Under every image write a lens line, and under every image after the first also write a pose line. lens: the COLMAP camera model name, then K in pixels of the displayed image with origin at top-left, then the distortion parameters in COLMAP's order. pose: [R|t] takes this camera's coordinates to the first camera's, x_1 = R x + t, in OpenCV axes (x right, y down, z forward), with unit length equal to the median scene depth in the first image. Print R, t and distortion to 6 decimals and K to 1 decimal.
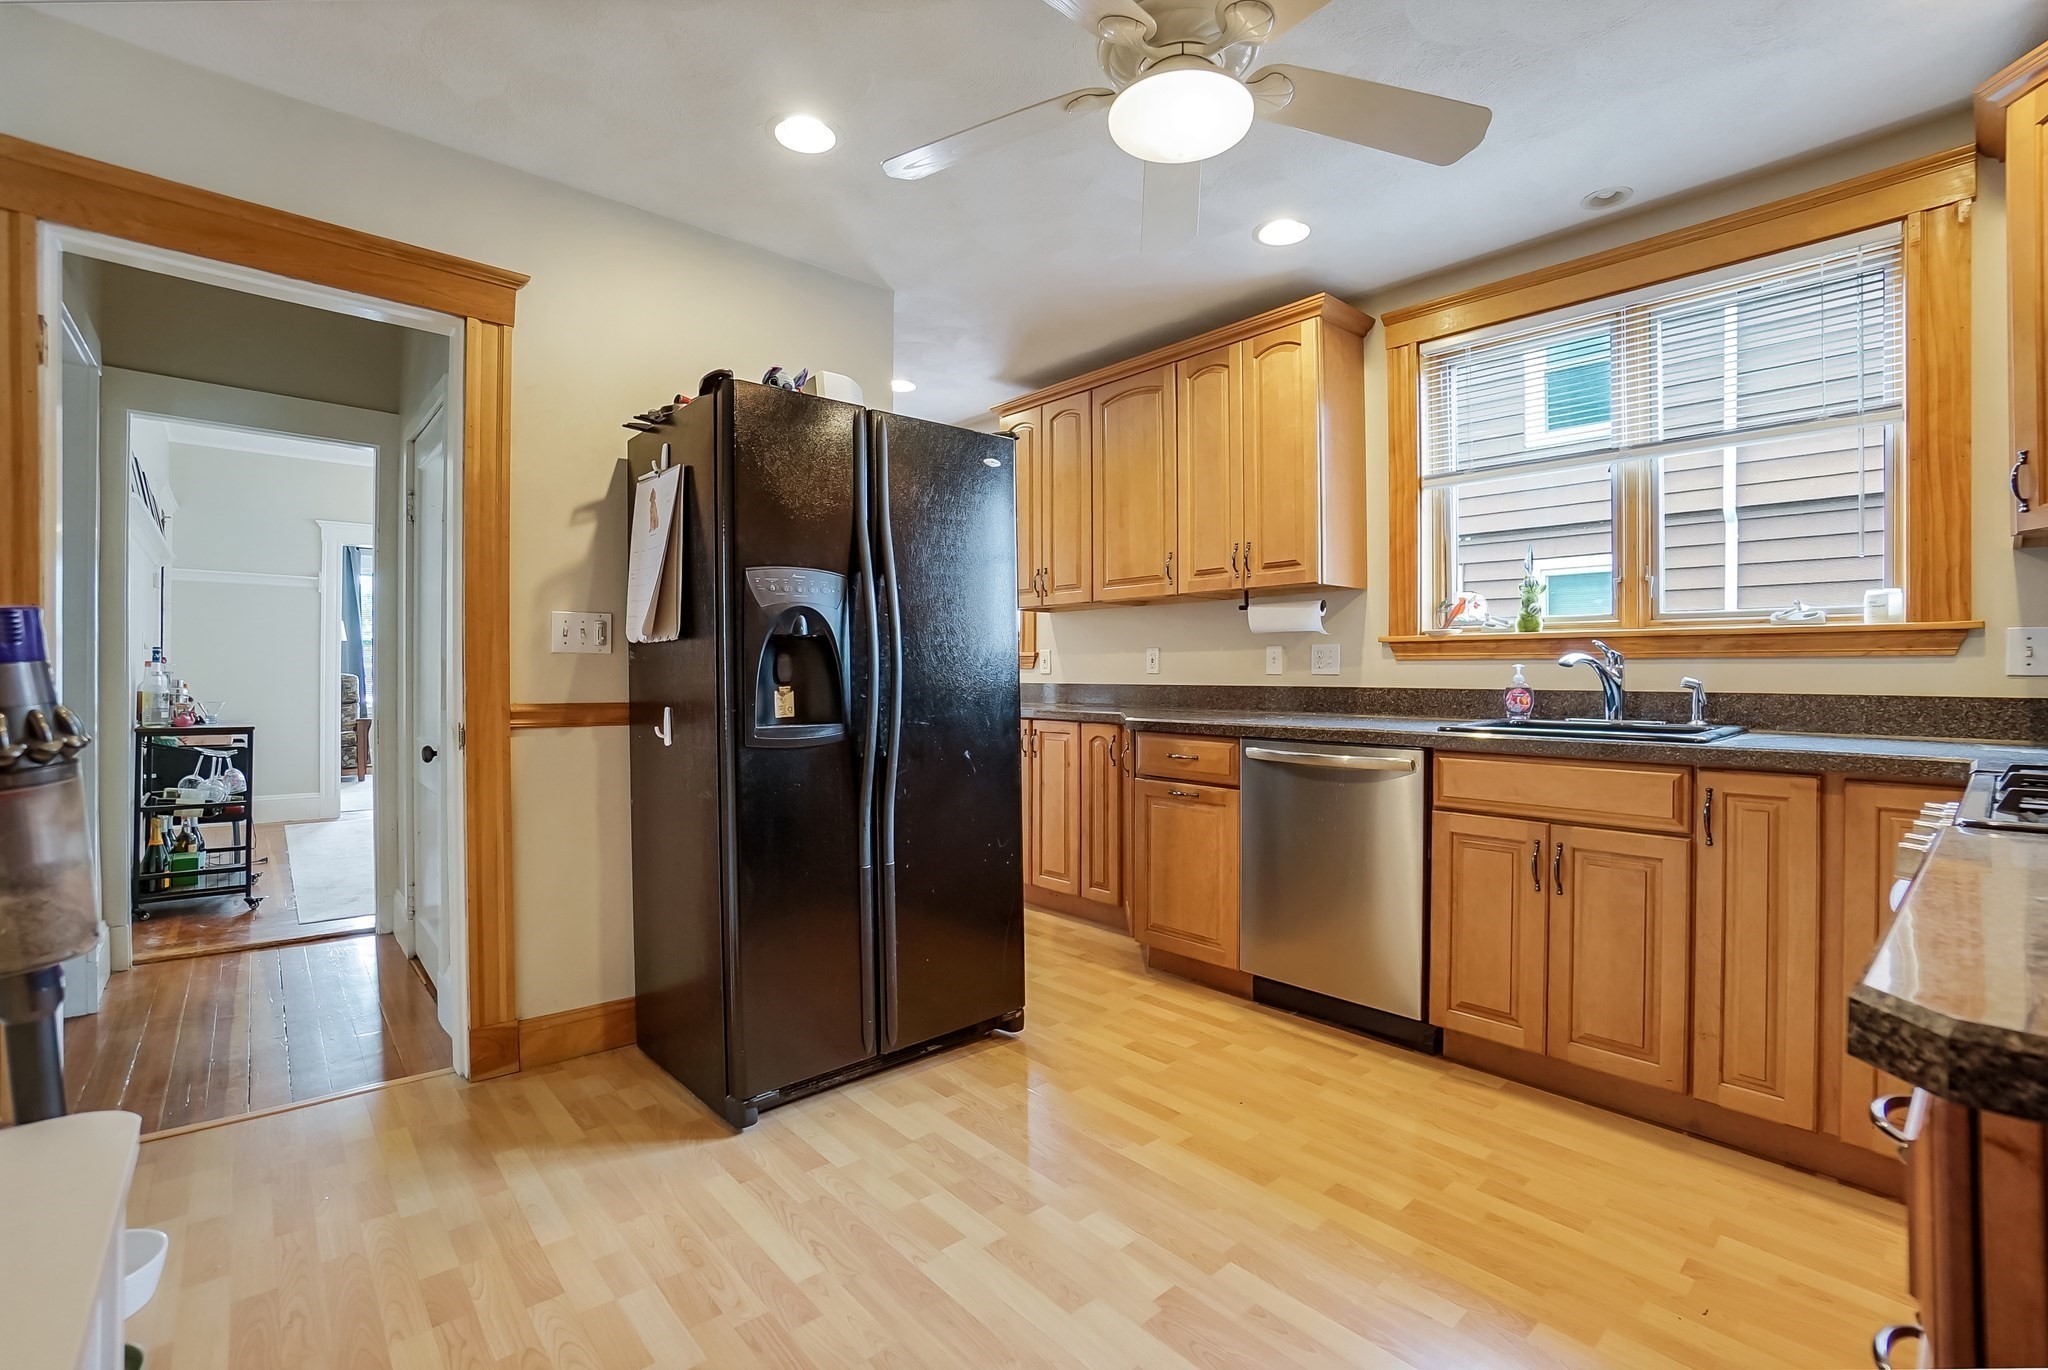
lens RADIAL K [[906.2, 0, 1027.1], [0, 906.2, 682.5], [0, 0, 1]] dist [-0.062484, 0.019554]
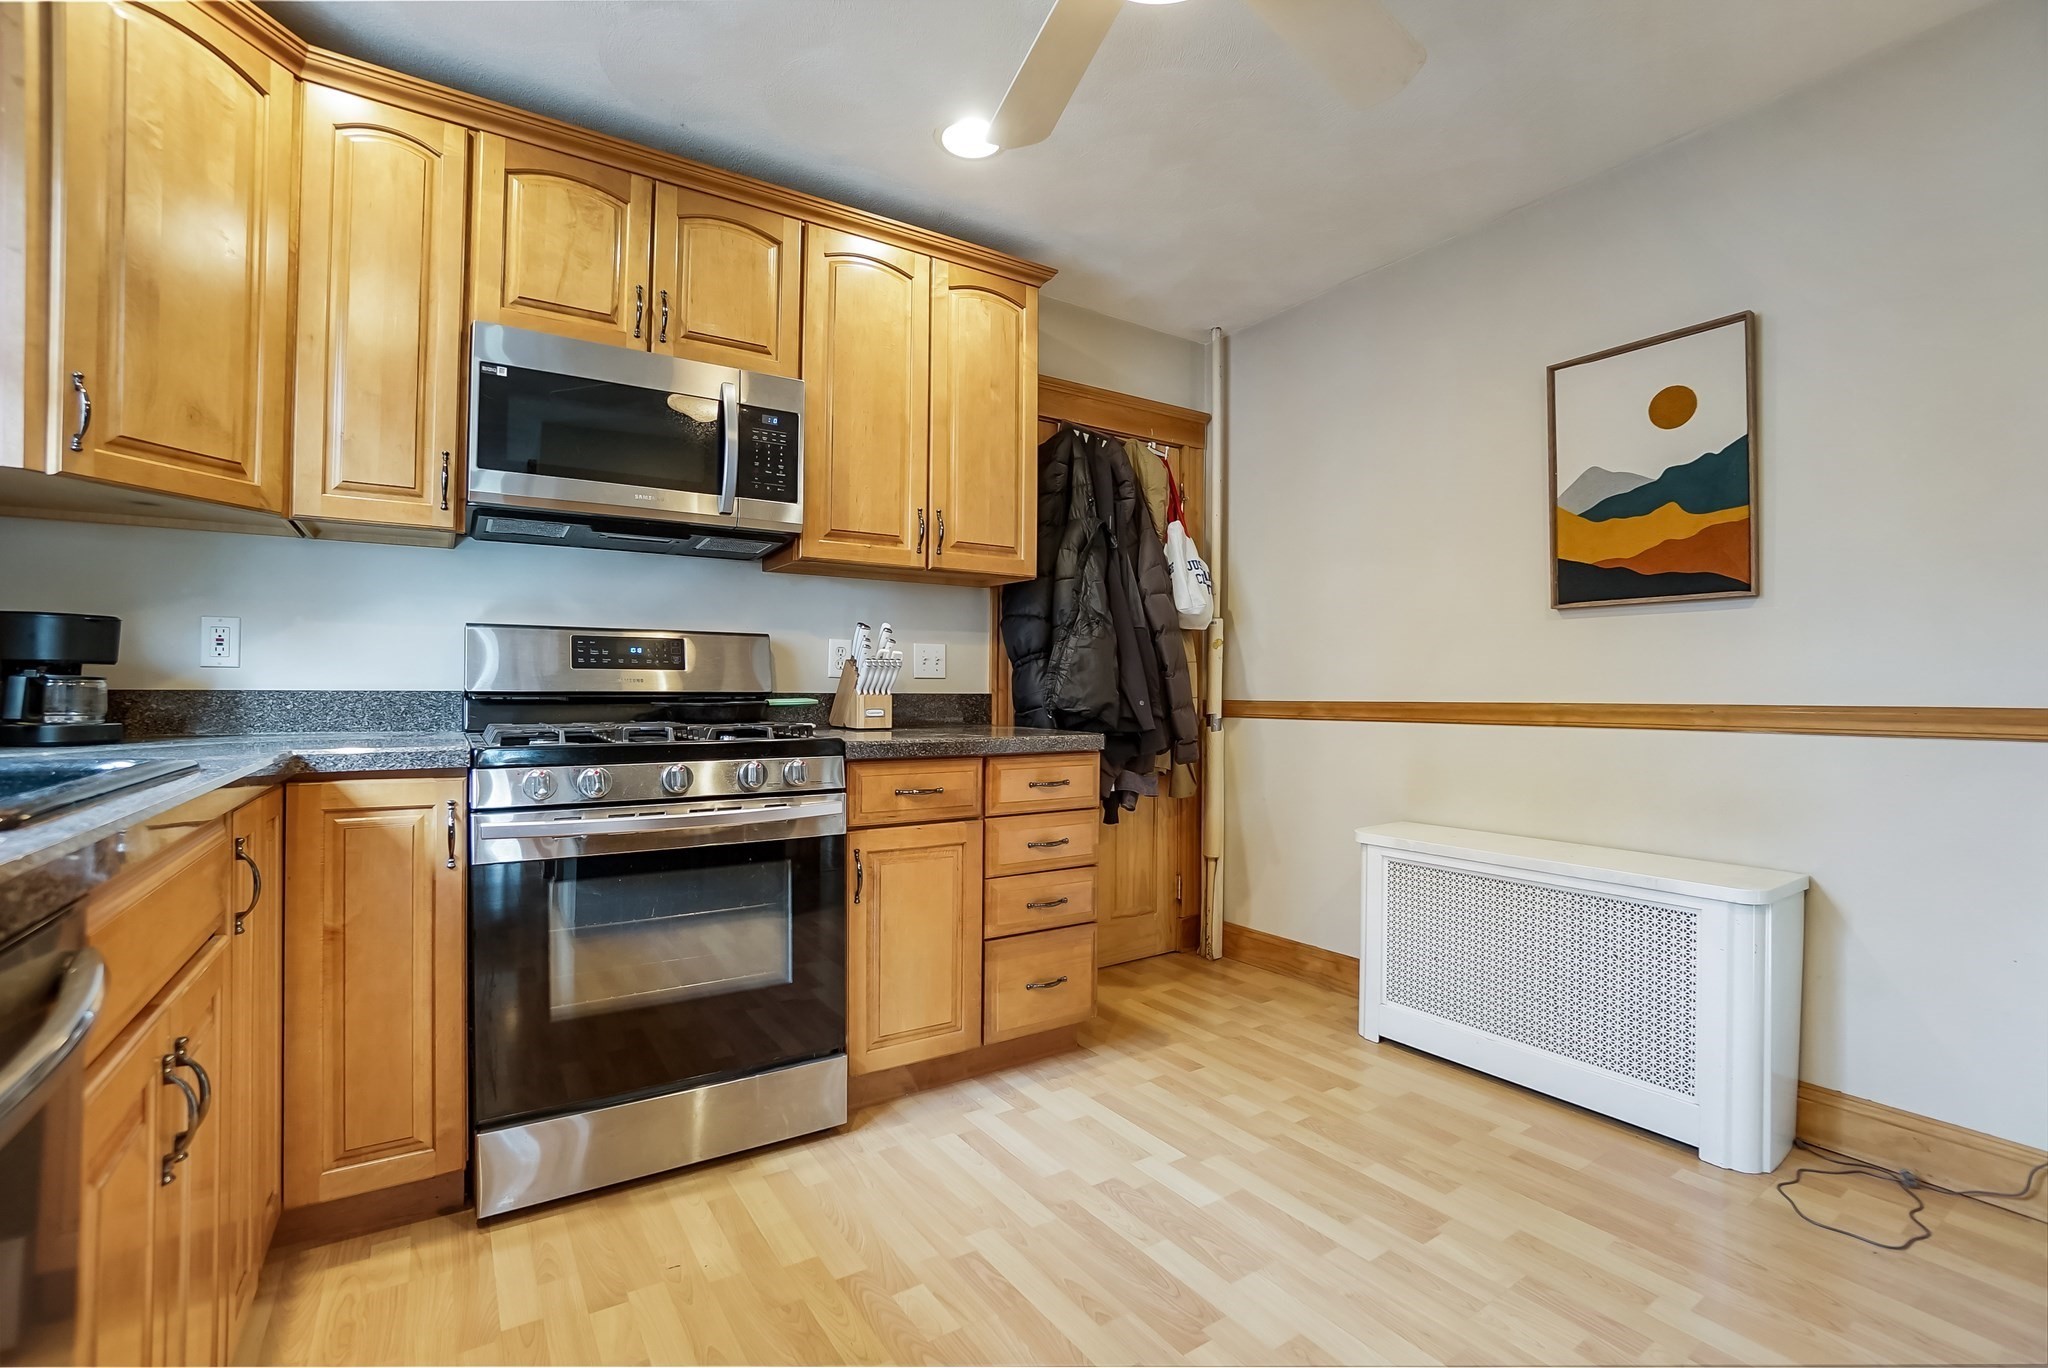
lens RADIAL K [[906.2, 0, 1027.1], [0, 906.2, 681.5], [0, 0, 1]] dist [-0.062484, 0.019554]
pose [[-0.992449, -0.007553, 0.122428, 0.139058], [-0.008449, 0.999941, -0.006798, 0.009392], [-0.122369, -0.007781, -0.992454, 1.196881]]
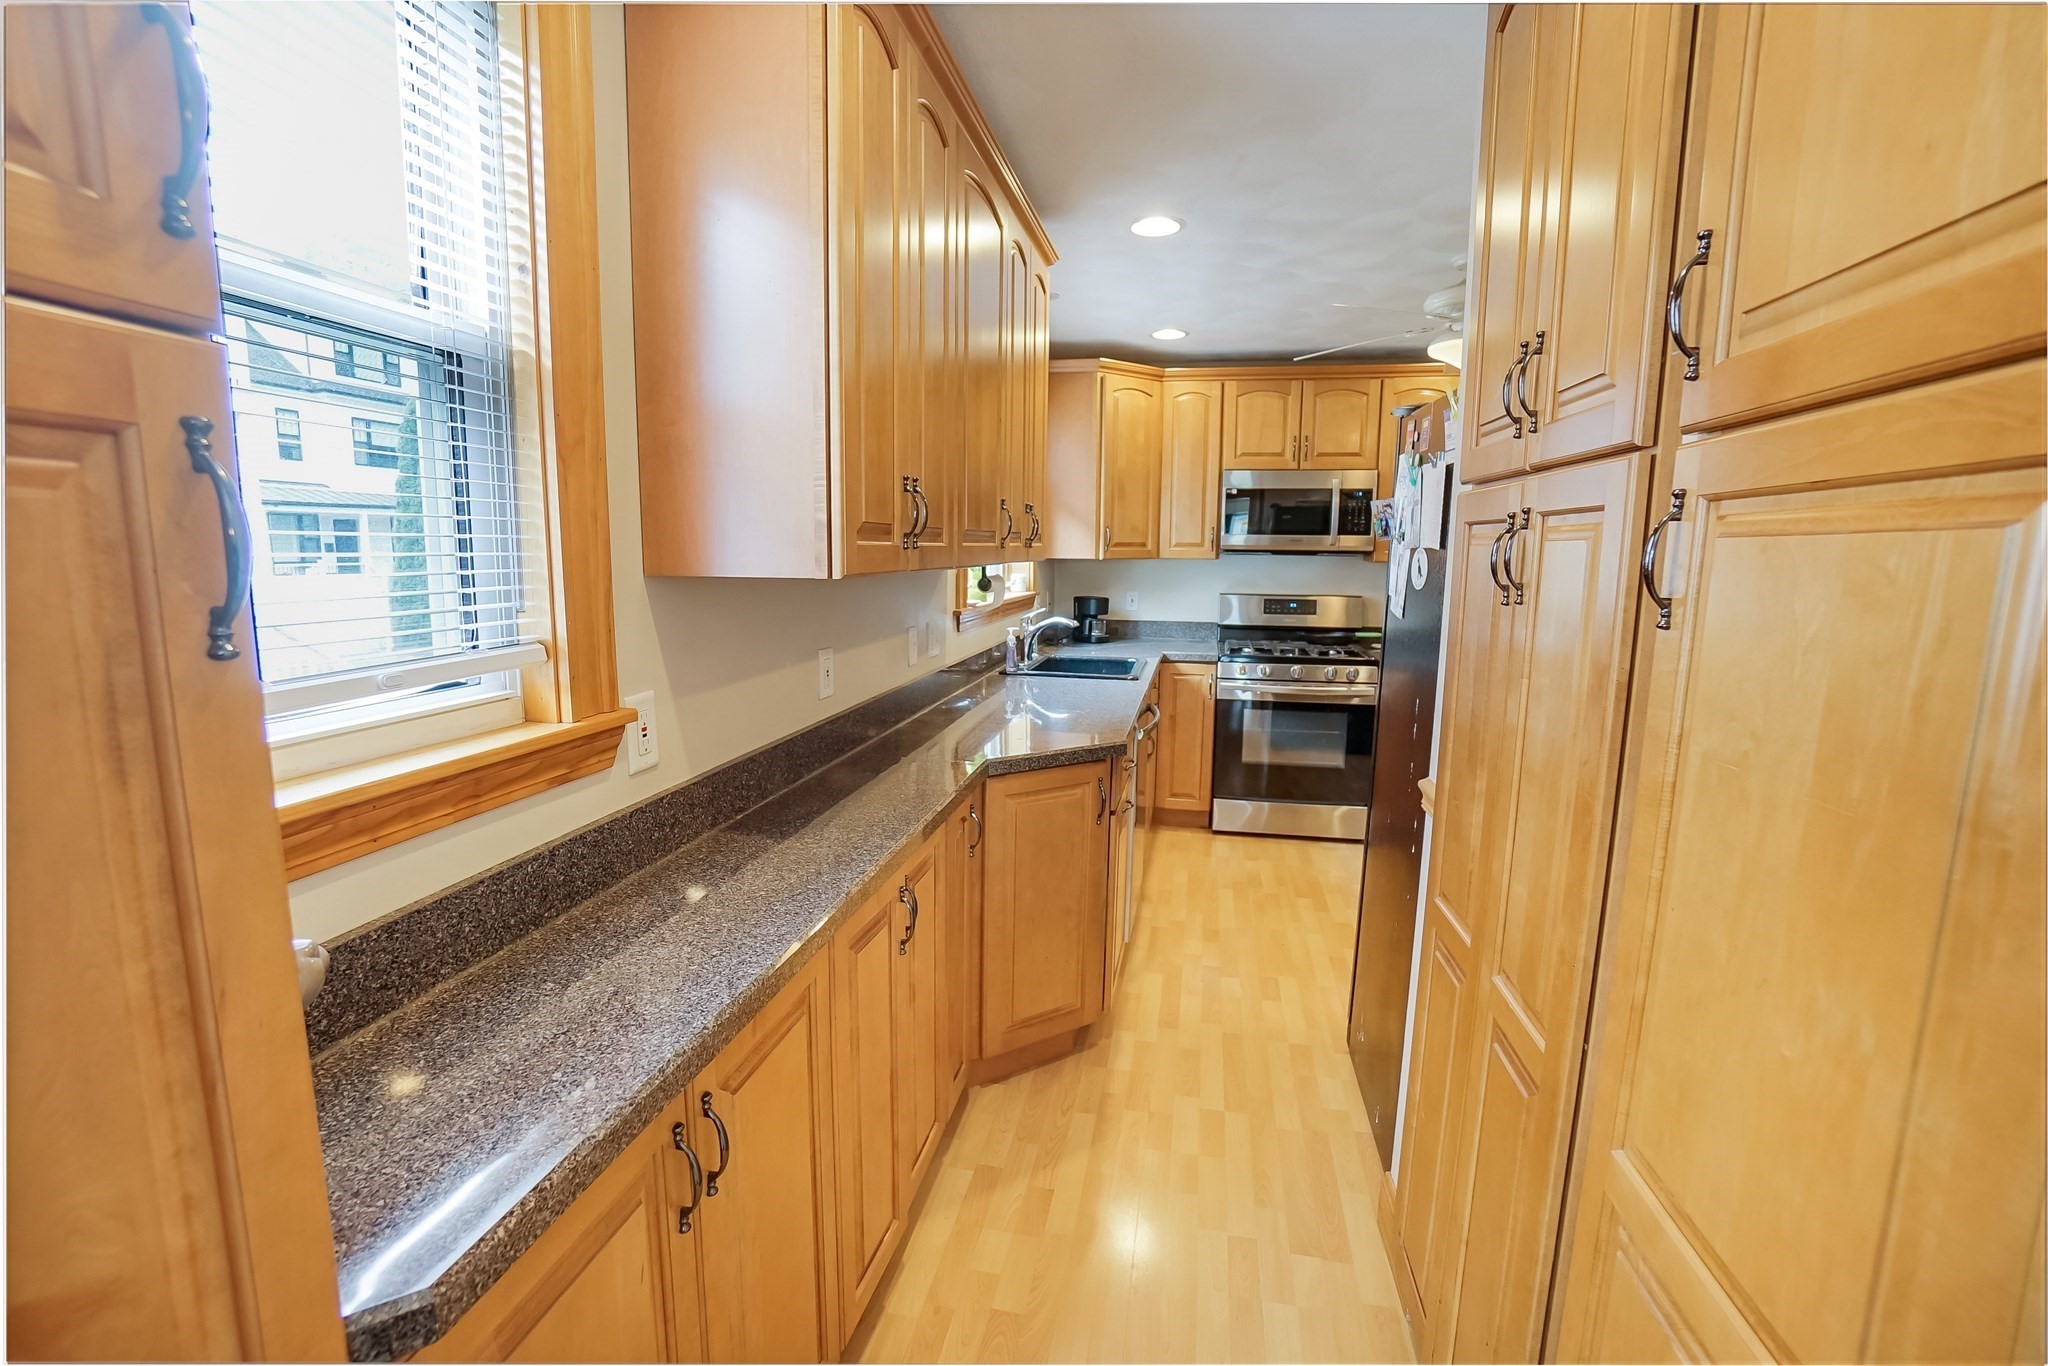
lens RADIAL K [[906.2, 0, 1027.1], [0, 906.2, 680.5], [0, 0, 1]] dist [-0.062484, 0.019554]
pose [[-0.603454, -0.122847, 0.787878, -0.549579], [-0.005297, 0.988657, 0.150095, -0.156550], [-0.797380, 0.086402, -0.597260, 1.957456]]
